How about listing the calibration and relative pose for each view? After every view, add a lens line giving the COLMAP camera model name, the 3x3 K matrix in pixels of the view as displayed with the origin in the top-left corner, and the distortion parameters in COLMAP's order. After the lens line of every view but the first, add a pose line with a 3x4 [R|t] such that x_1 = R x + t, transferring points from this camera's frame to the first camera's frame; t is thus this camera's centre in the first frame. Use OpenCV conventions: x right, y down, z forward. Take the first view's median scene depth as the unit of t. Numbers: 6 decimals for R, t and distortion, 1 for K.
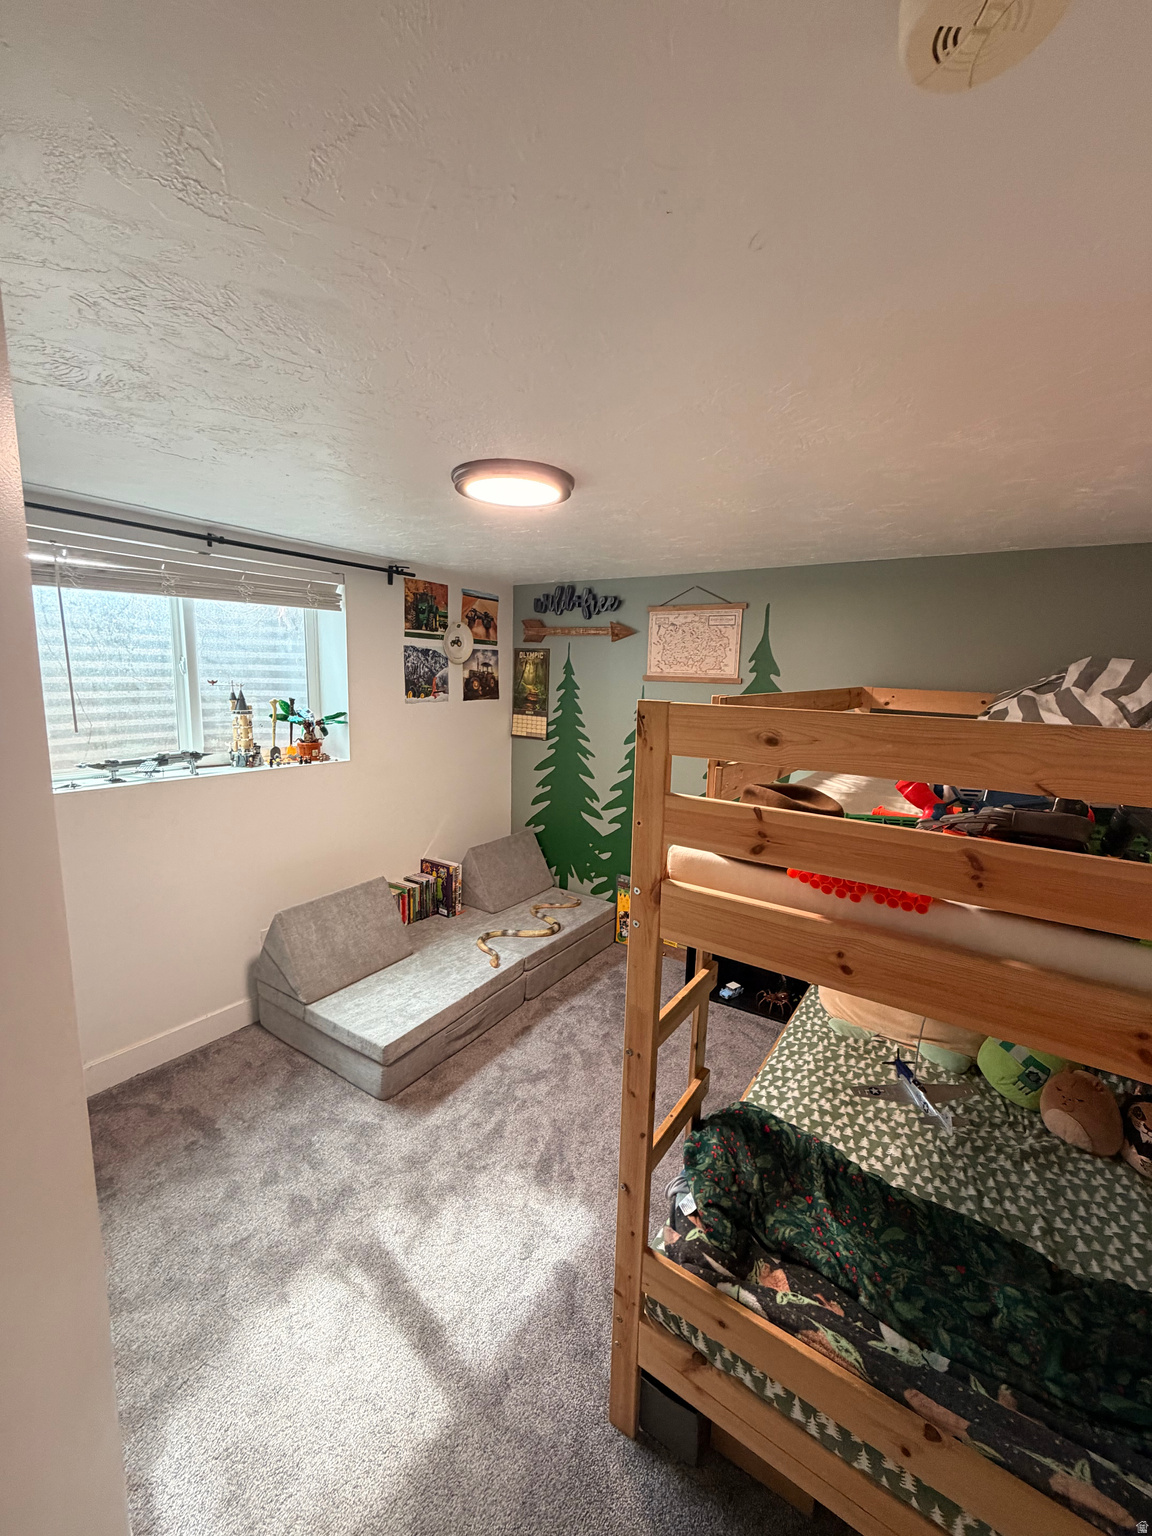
lens RADIAL K [[604.5, 0, 572.5], [0, 604.5, 769.4], [0, 0, 1]] dist [0.024985, 0.000095]
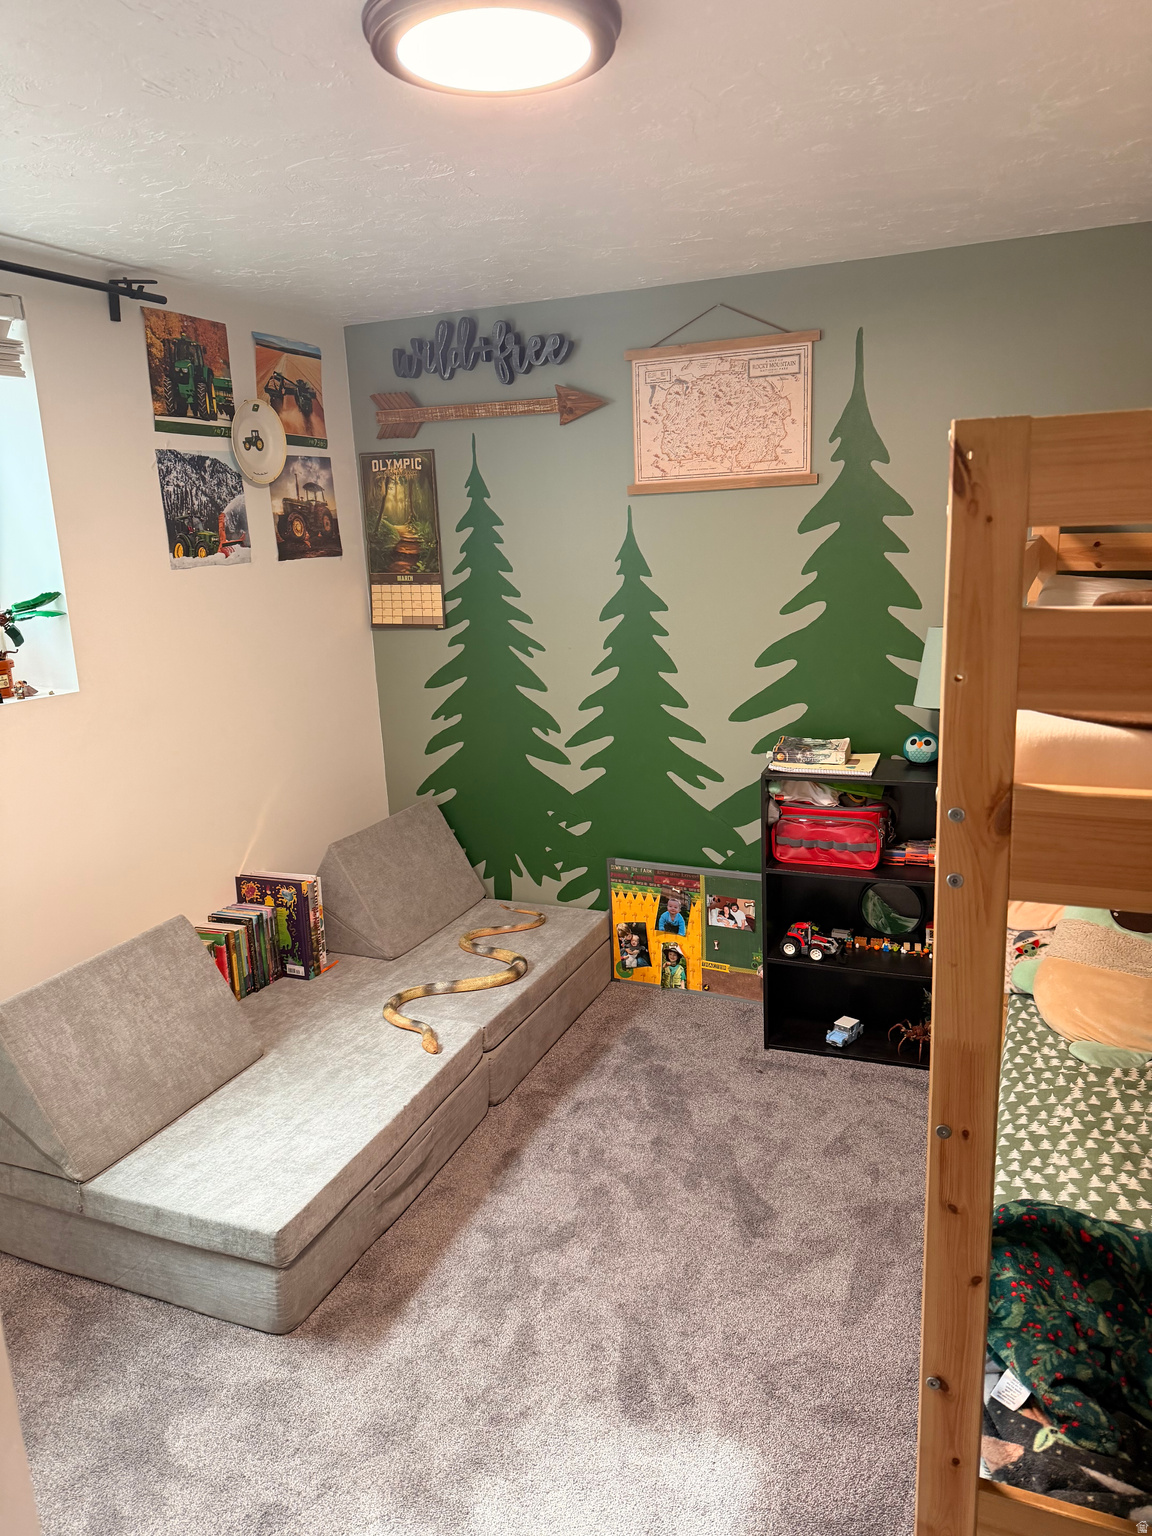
lens RADIAL K [[1069.1, 0, 577.3], [0, 1069.1, 770.1], [0, 0, 1]] dist [0.144633, -0.191624]
pose [[0.979251, -0.109309, 0.170642, -0.132501], [0.098391, 0.992597, 0.071200, 0.025318], [-0.177162, -0.052933, 0.982757, 0.061142]]
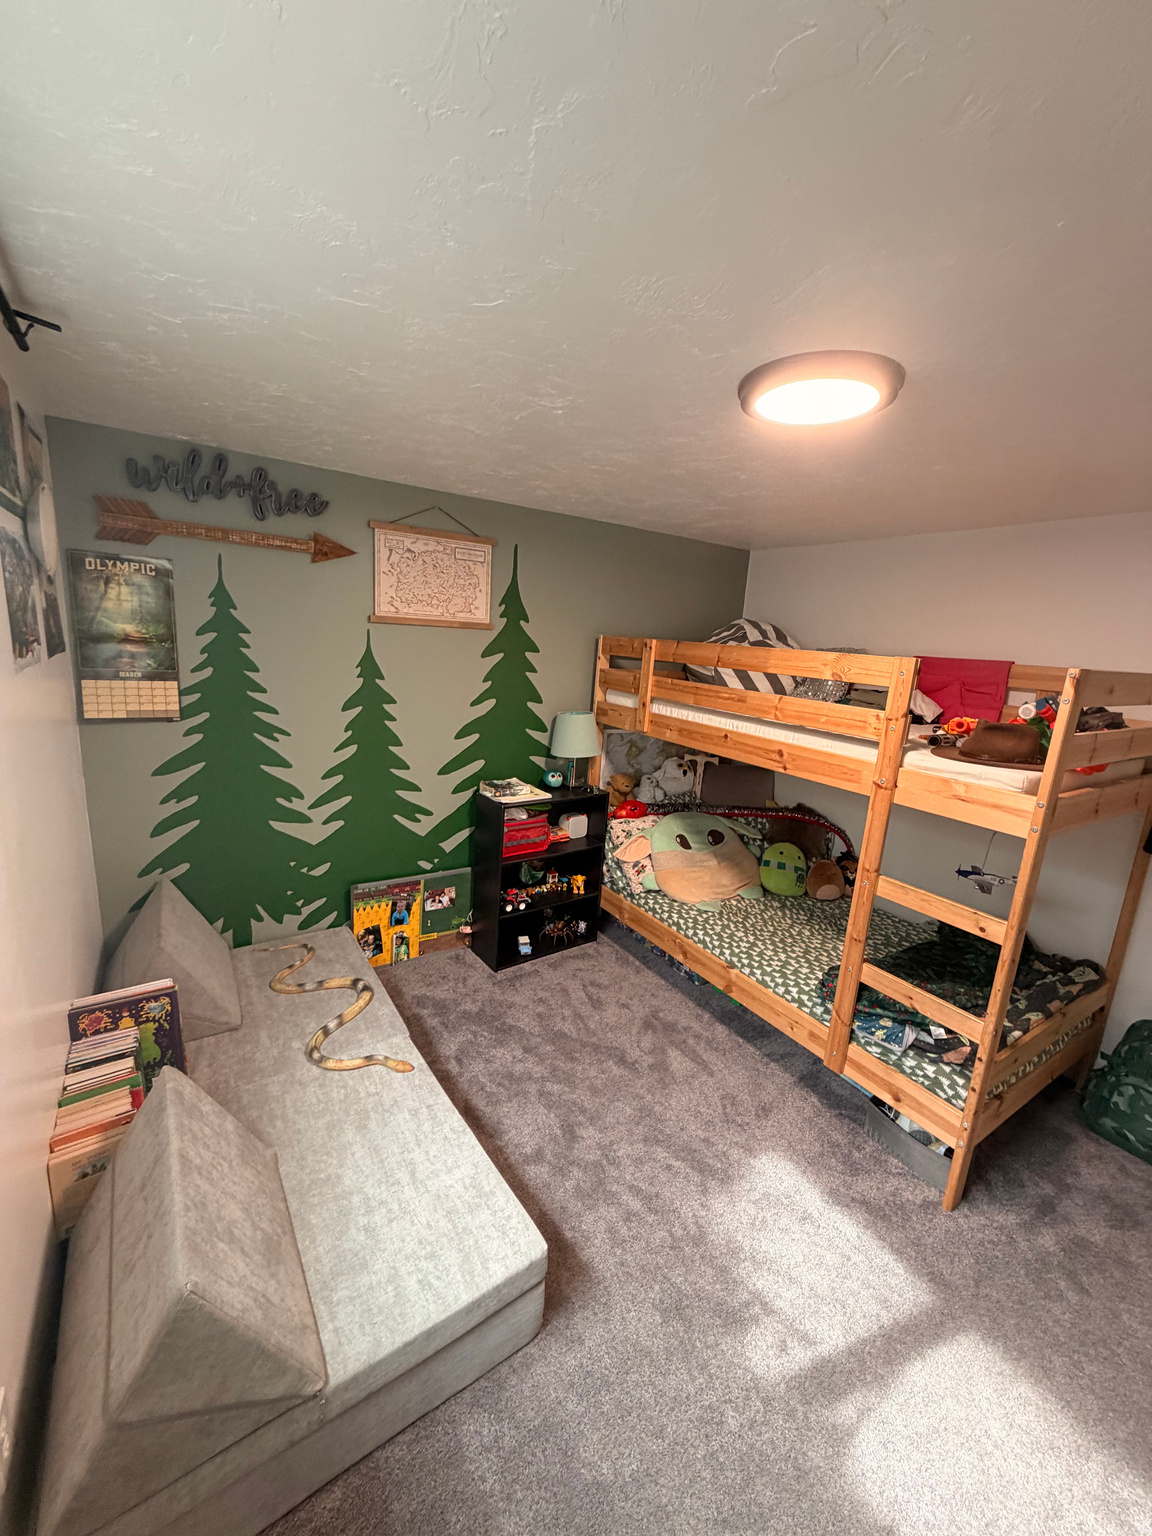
lens RADIAL K [[608.3, 0, 570.3], [0, 608.3, 766.7], [0, 0, 1]] dist [0.001901, 0.000183]
pose [[0.383845, -0.198885, 0.901725, -0.558405], [0.101287, 0.979705, 0.172969, -0.086924], [-0.917826, 0.024940, 0.396199, 0.542054]]
